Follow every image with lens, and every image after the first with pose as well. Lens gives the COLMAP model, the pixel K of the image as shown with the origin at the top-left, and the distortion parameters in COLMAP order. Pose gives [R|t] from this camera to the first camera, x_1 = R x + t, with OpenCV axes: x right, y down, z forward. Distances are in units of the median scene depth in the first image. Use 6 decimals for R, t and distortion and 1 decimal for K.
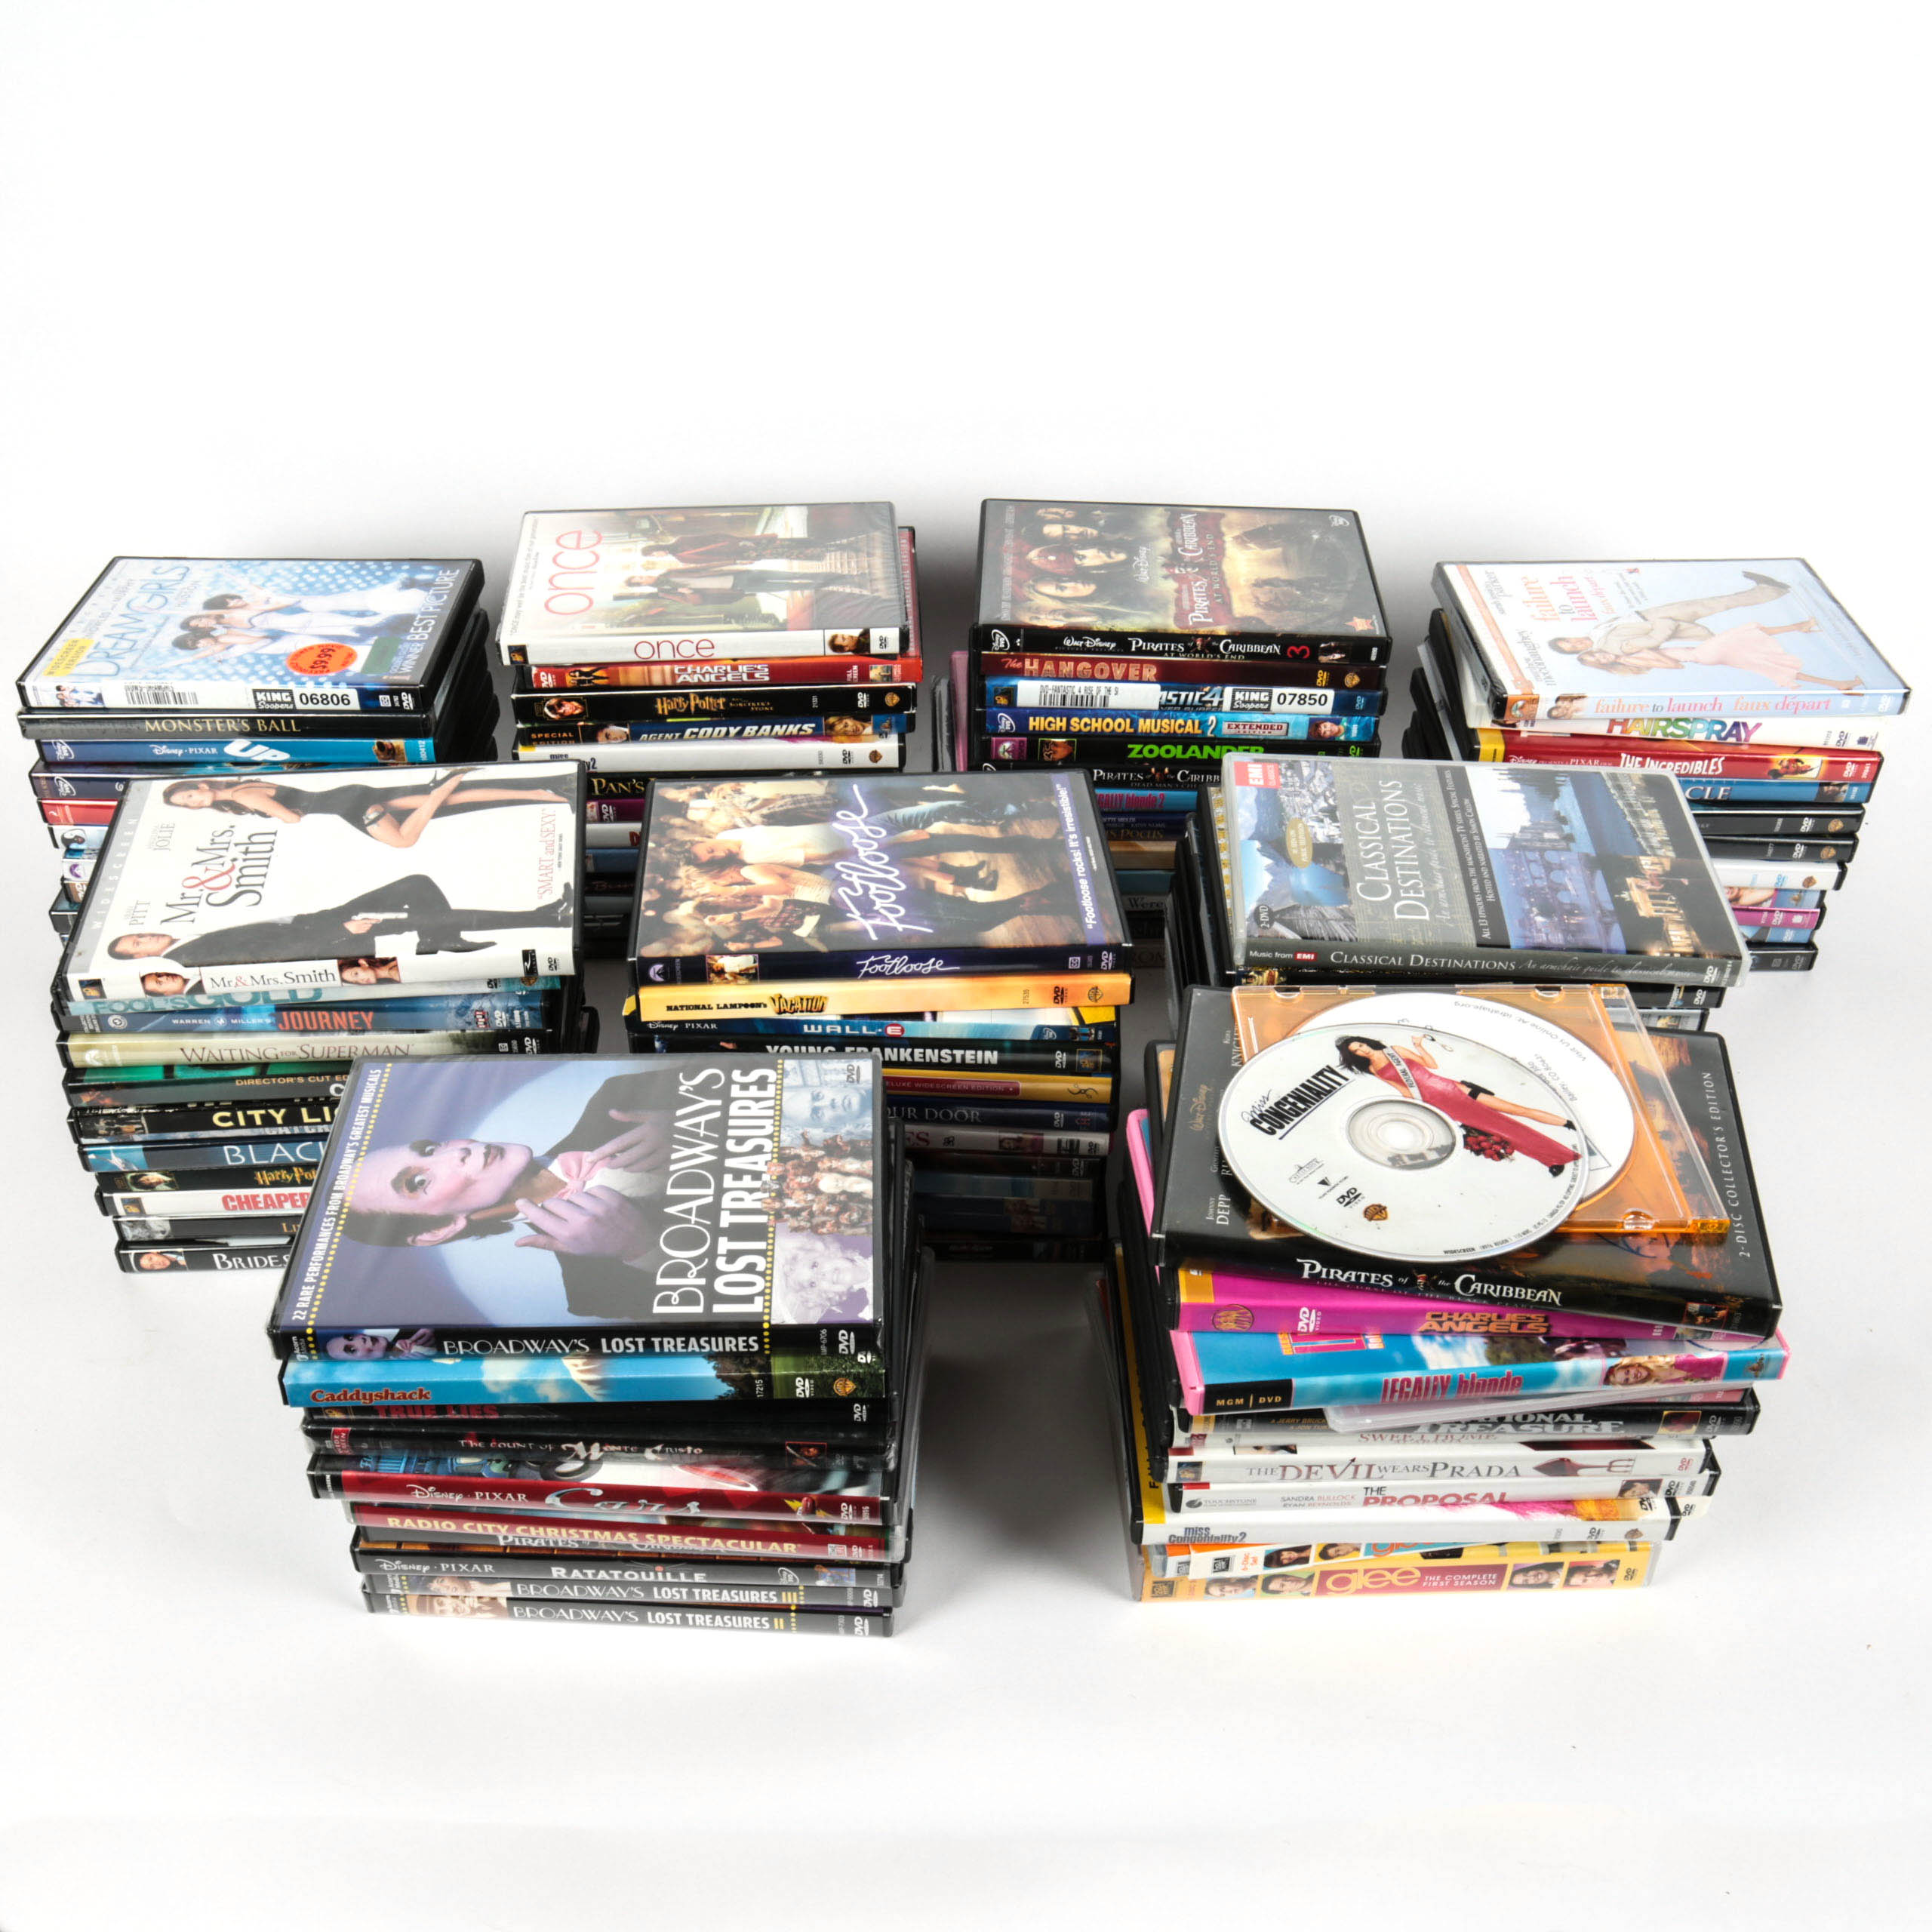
lens RADIAL K [[2120.1, 0, 954.8], [0, 2120.1, 968.3], [0, 0, 1]] dist [0.009511, -0.007053]
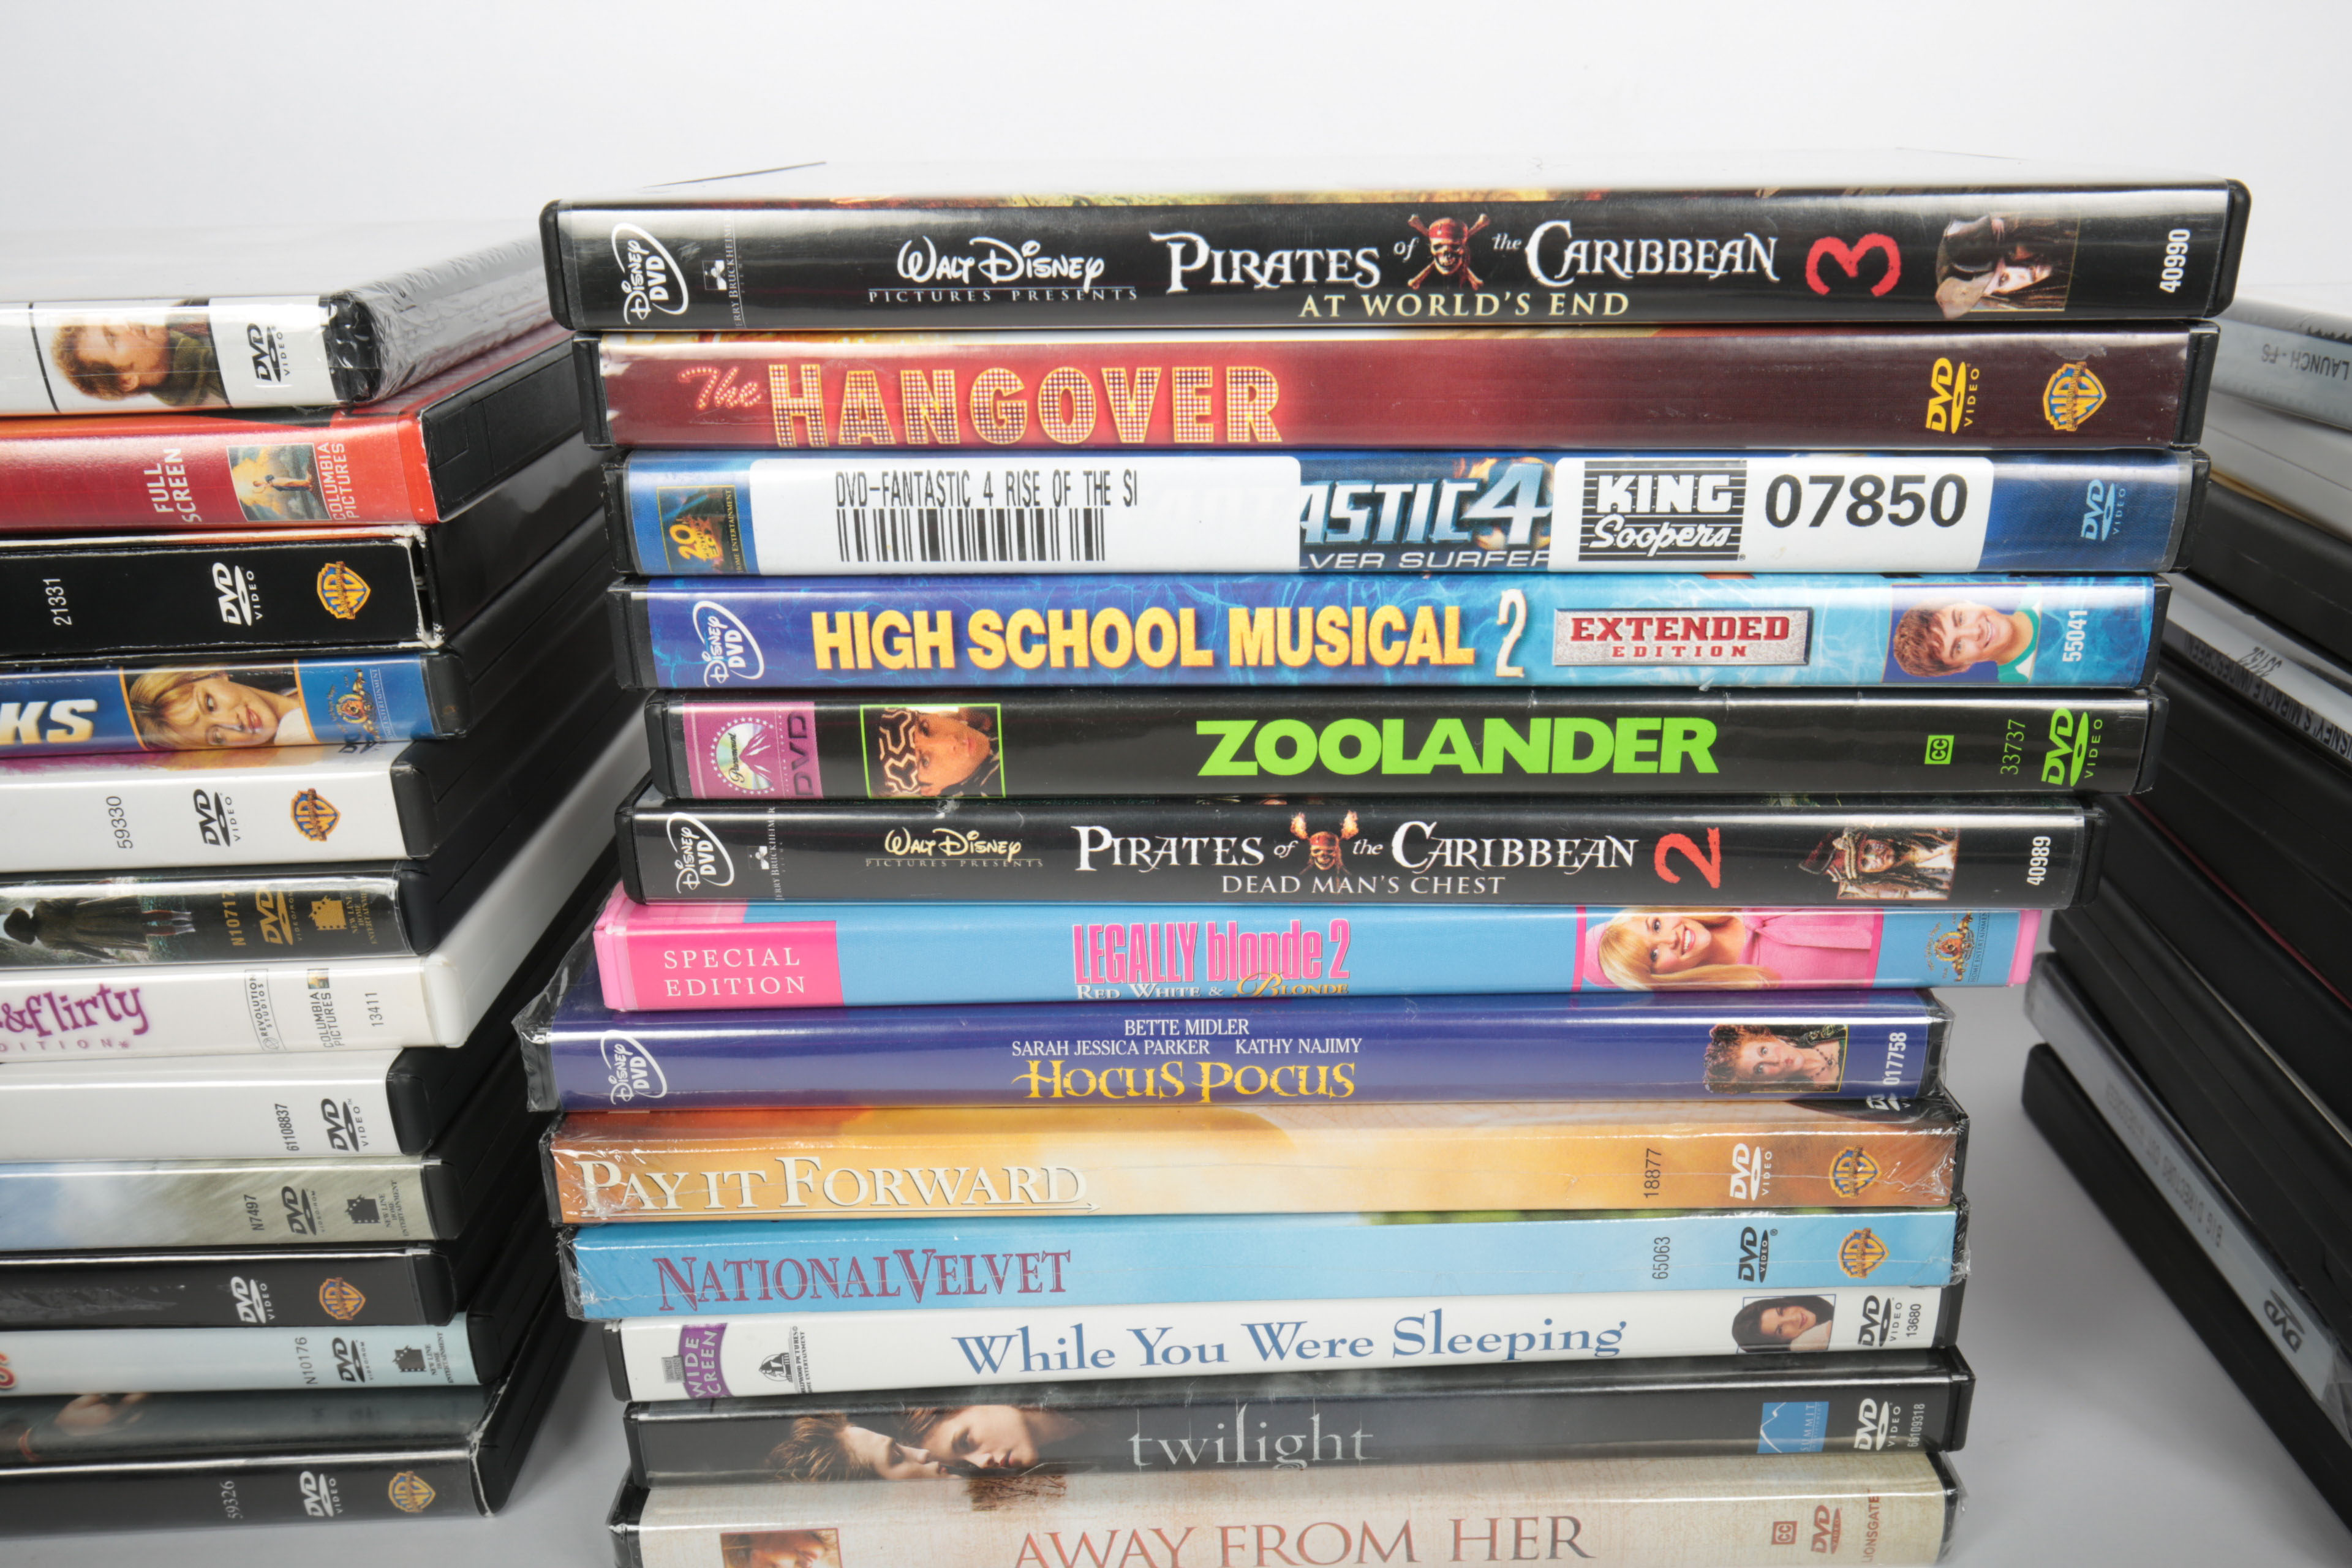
lens RADIAL K [[1926.5, 0, 1183.7], [0, 1926.5, 781.0], [0, 0, 1]] dist [0.015080, 0.008416]
pose [[0.999121, -0.023008, -0.035037, 0.089168], [0.011087, 0.951172, -0.308463, -0.024721], [0.040423, 0.307804, 0.950591, 0.781522]]
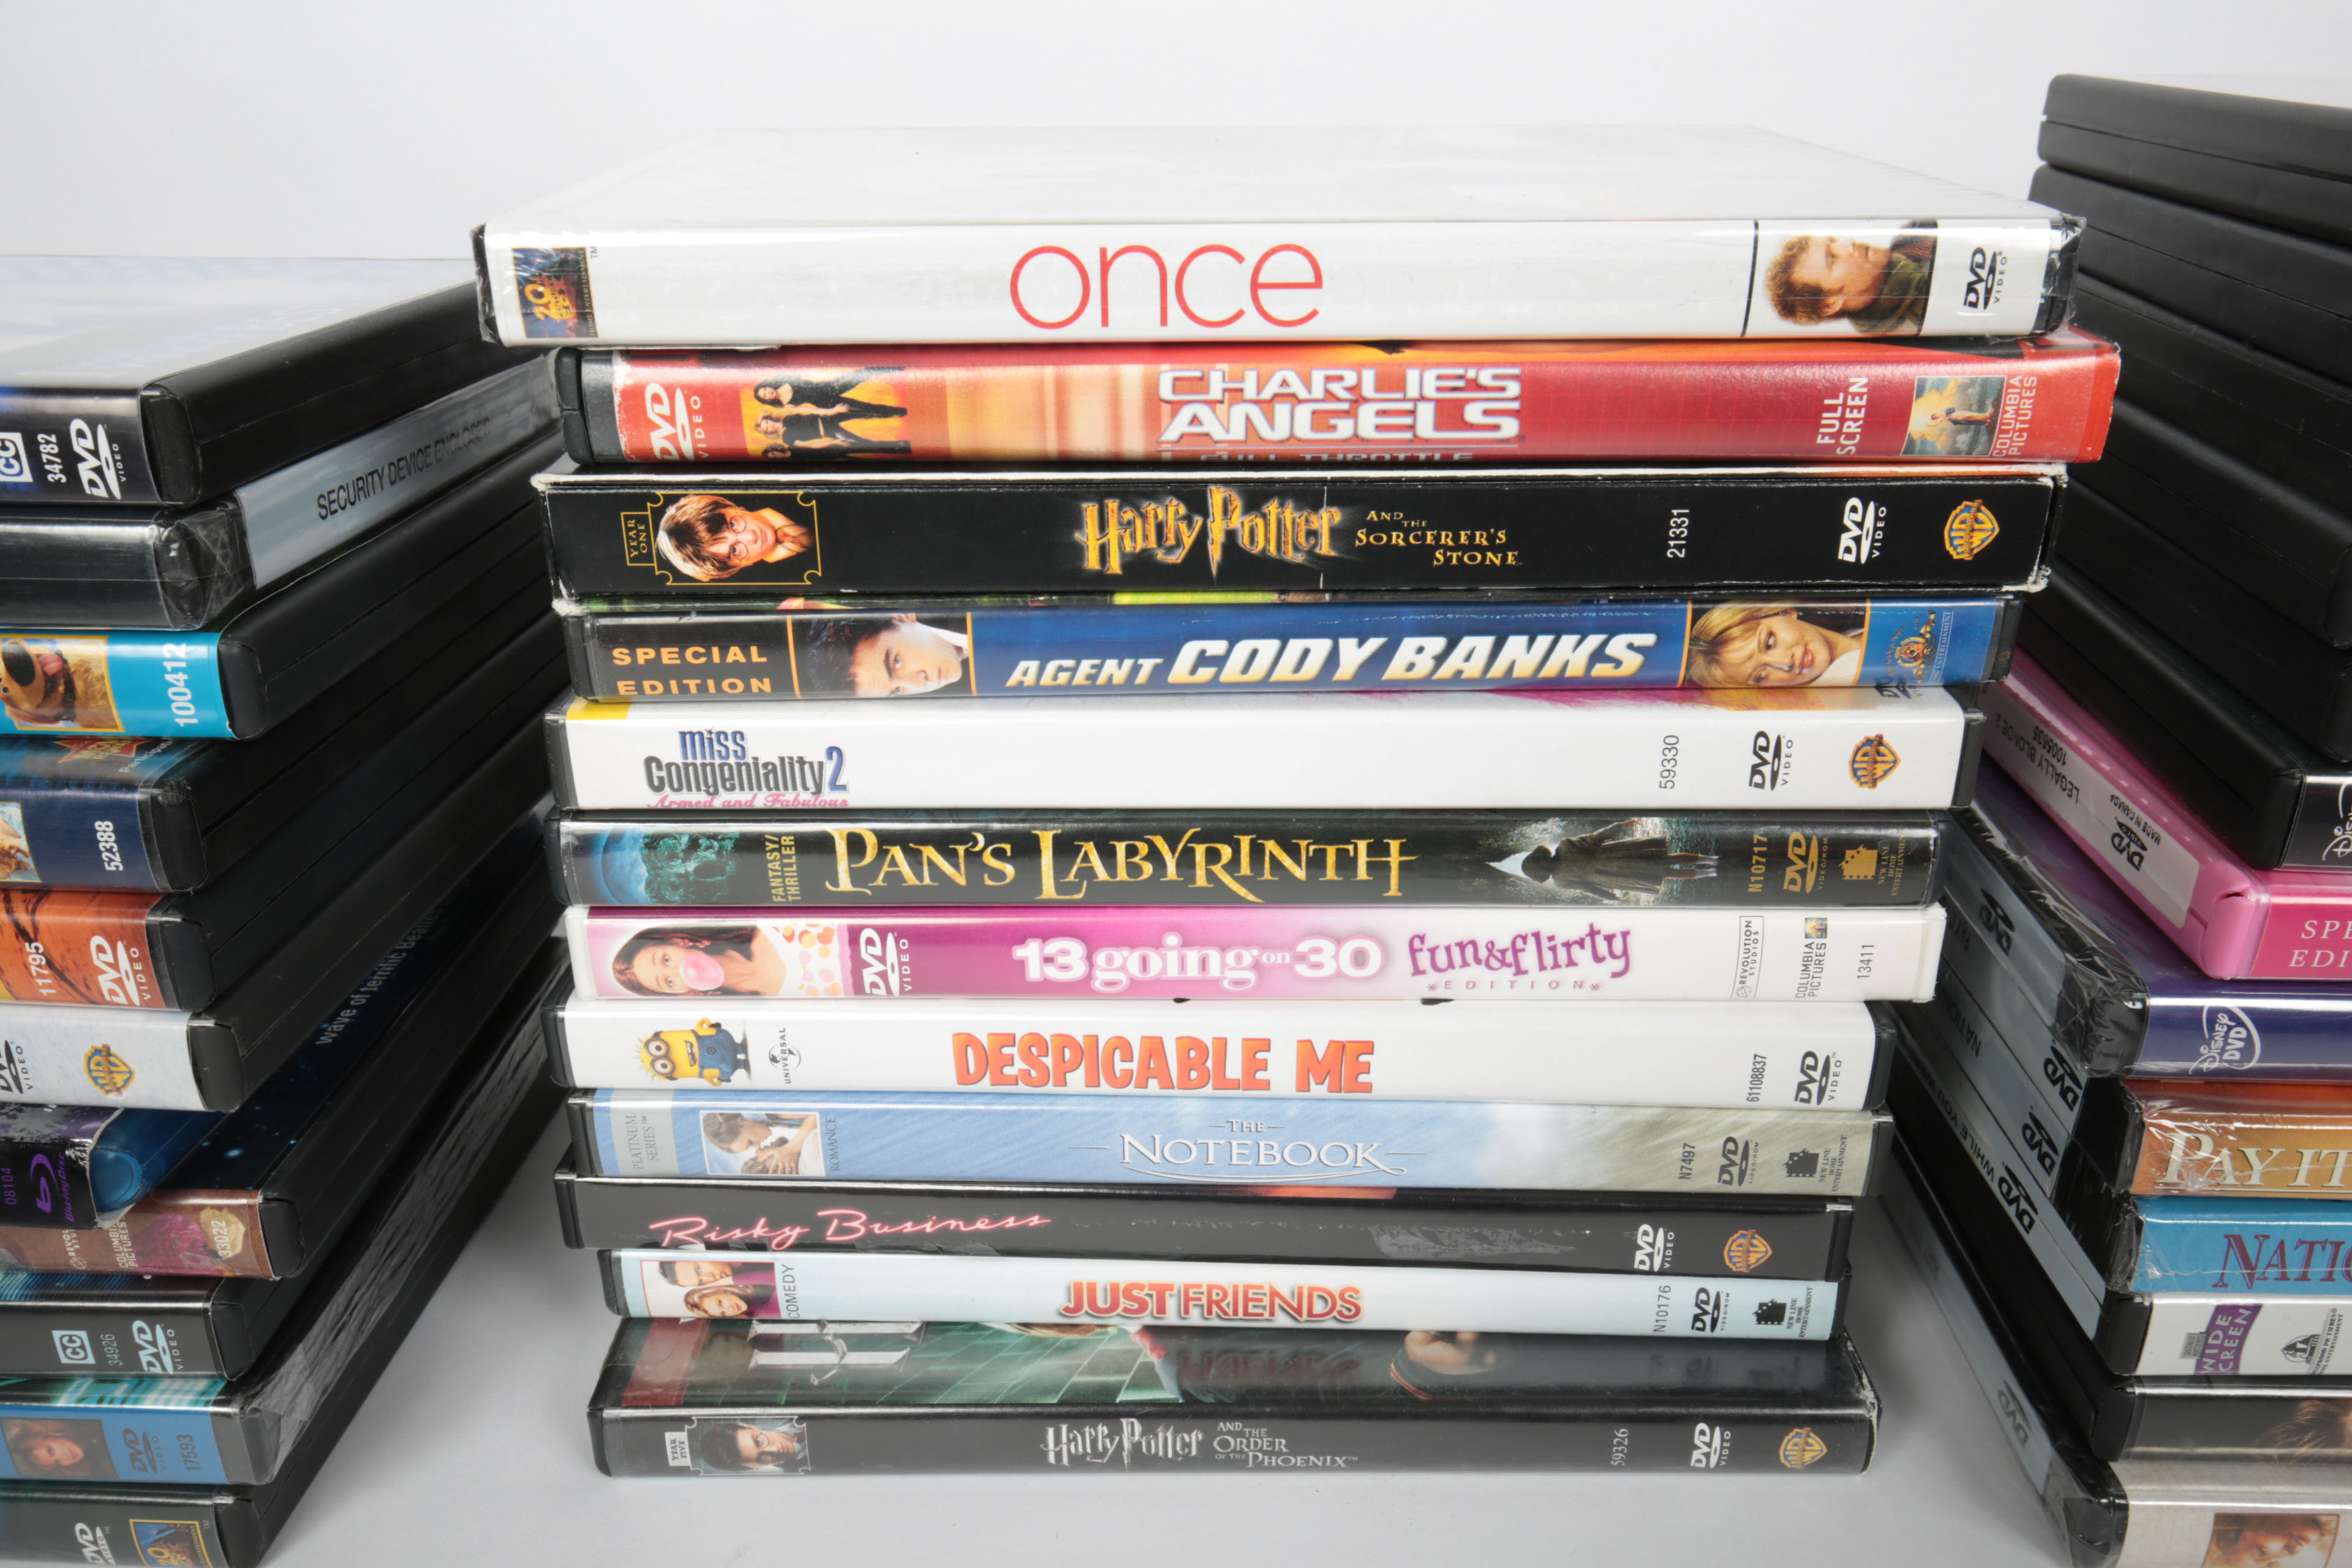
lens RADIAL K [[1945.2, 0, 1182.0], [0, 1945.2, 772.3], [0, 0, 1]] dist [0.021933, 0.008620]
pose [[0.998957, 0.013785, -0.043535, -0.117788], [-0.024758, 0.964567, -0.262673, -0.032186], [0.038372, 0.263476, 0.963902, 0.779228]]
